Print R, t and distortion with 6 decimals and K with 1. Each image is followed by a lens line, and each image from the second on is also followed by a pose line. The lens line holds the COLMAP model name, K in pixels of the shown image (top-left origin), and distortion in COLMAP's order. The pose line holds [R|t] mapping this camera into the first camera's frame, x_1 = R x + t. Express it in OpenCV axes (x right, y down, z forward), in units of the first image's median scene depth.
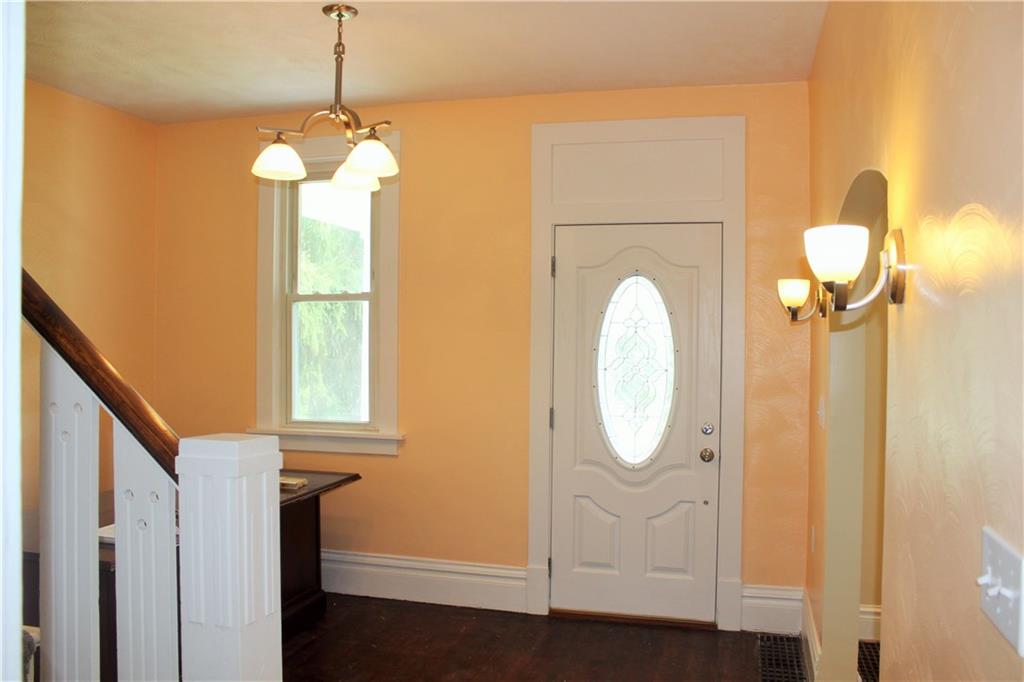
lens RADIAL K [[894.7, 0, 523.8], [0, 894.7, 340.1], [0, 0, 1]] dist [-0.173551, 0.172421]
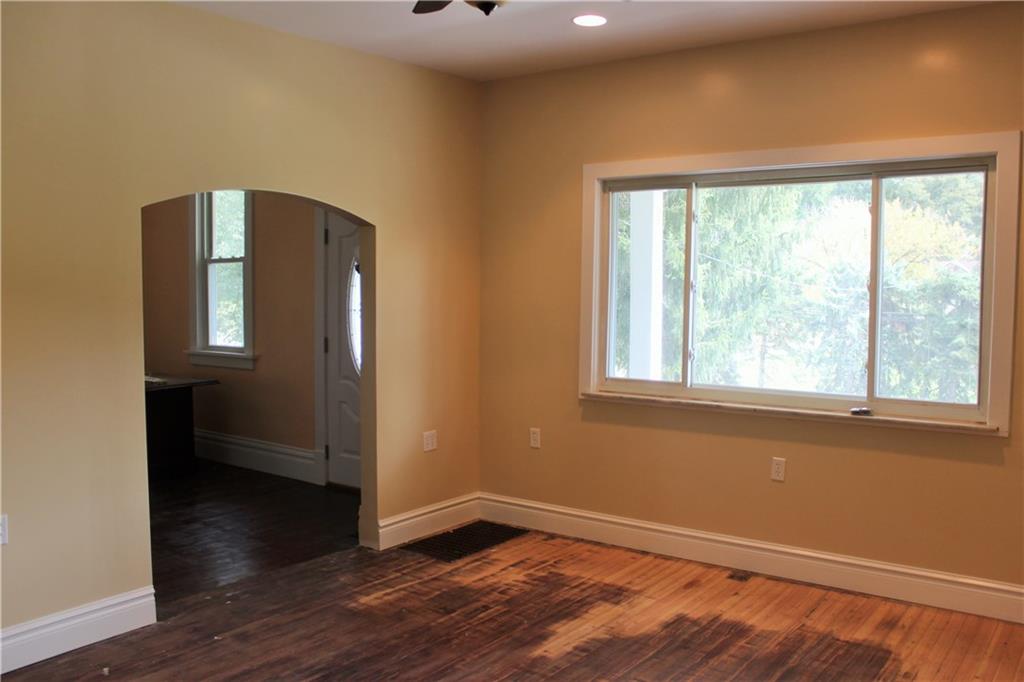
lens RADIAL K [[894.7, 0, 523.8], [0, 894.7, 340.1], [0, 0, 1]] dist [-0.173551, 0.172421]
pose [[0.939163, 0.020488, -0.342860, 0.751913], [-0.004284, 0.998840, 0.047952, 0.011080], [0.343445, -0.043566, 0.938162, -0.186783]]
